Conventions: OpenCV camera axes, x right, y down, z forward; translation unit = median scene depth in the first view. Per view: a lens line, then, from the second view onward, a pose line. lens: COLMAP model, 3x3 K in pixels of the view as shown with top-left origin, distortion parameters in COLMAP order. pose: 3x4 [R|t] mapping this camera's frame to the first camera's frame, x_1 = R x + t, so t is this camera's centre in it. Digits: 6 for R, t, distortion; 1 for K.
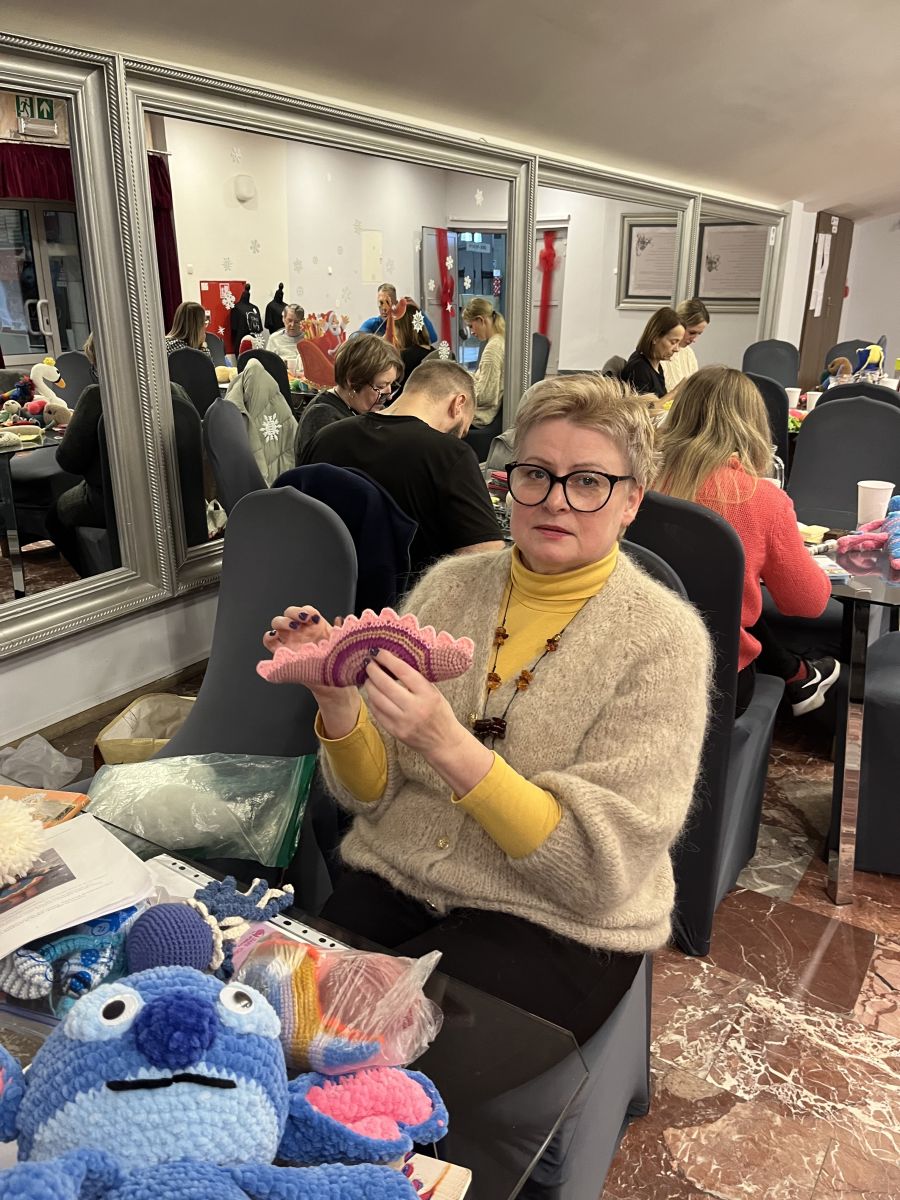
lens RADIAL K [[885.8, 0, 427.5], [0, 885.8, 620.8], [0, 0, 1]] dist [-0.000808, -0.002976]
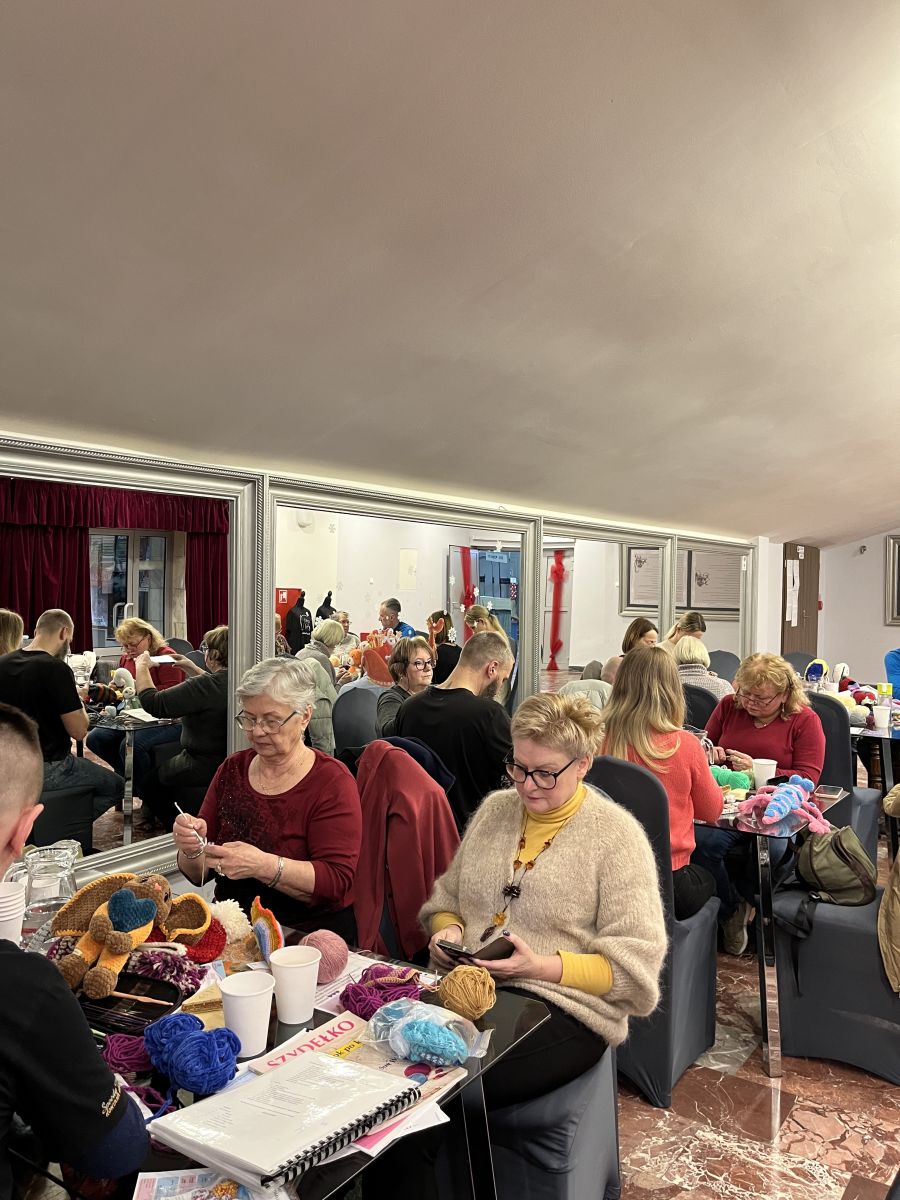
lens RADIAL K [[885.8, 0, 427.5], [0, 885.8, 620.8], [0, 0, 1]] dist [-0.000808, -0.002976]
pose [[0.999518, 0.020160, -0.023624, -0.026245], [-0.026564, 0.949041, -0.314032, 0.089613], [0.016089, 0.314509, 0.949118, -0.409134]]
